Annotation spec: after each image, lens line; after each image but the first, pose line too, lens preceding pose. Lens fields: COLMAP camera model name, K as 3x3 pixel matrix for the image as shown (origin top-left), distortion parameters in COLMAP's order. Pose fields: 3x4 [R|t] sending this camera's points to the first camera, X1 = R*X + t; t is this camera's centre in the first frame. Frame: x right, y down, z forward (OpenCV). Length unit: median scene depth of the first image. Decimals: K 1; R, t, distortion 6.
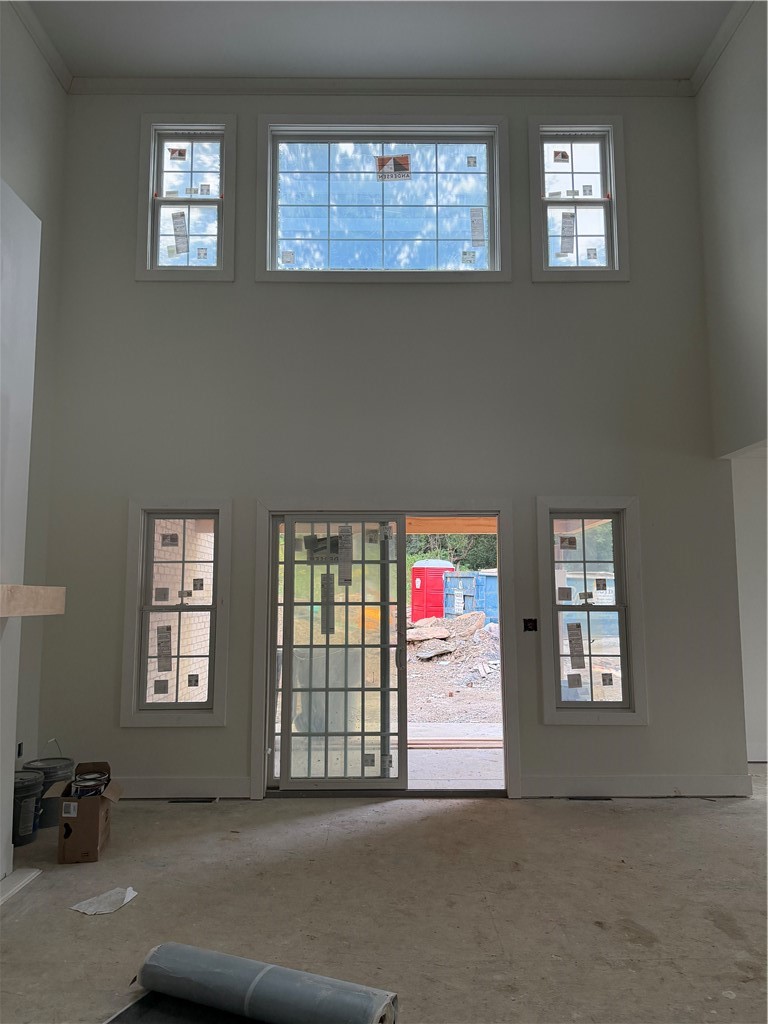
lens RADIAL K [[723.2, 0, 384.0], [0, 723.2, 512.0], [0, 0, 1]] dist [-0.001226, -0.005265]
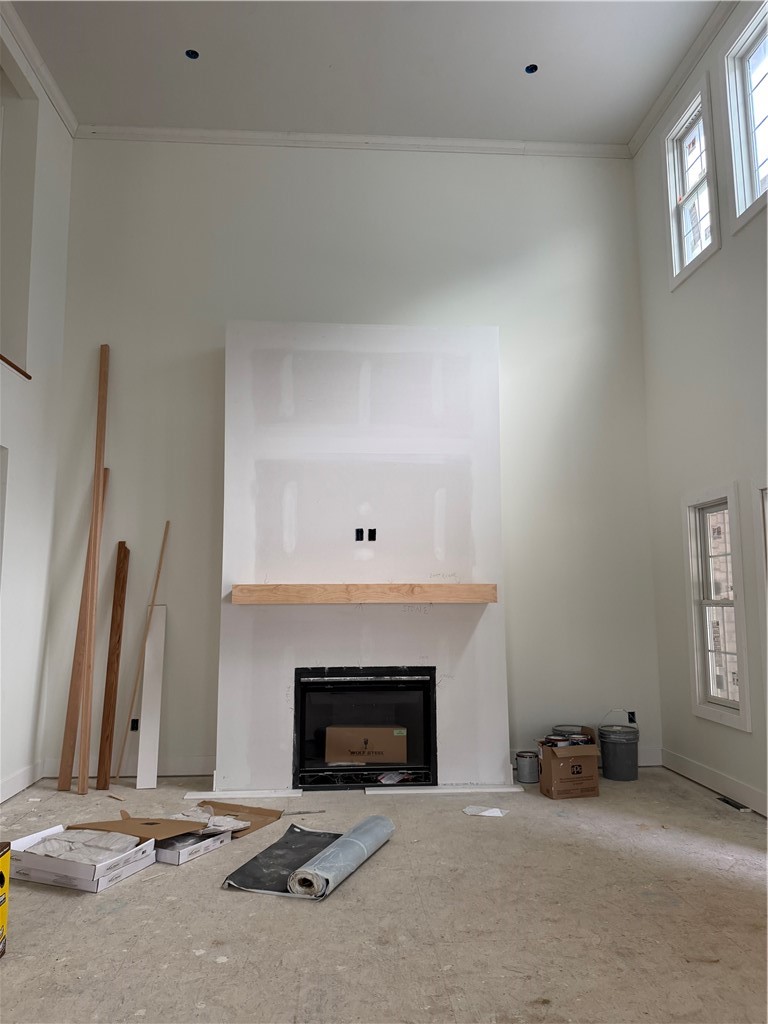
lens RADIAL K [[723.2, 0, 384.0], [0, 723.2, 512.0], [0, 0, 1]] dist [-0.001226, -0.005265]
pose [[0.062287, -0.118391, -0.991011, 0.926233], [0.120199, 0.986602, -0.110310, 0.090662], [0.990794, -0.112248, 0.075683, 0.680228]]
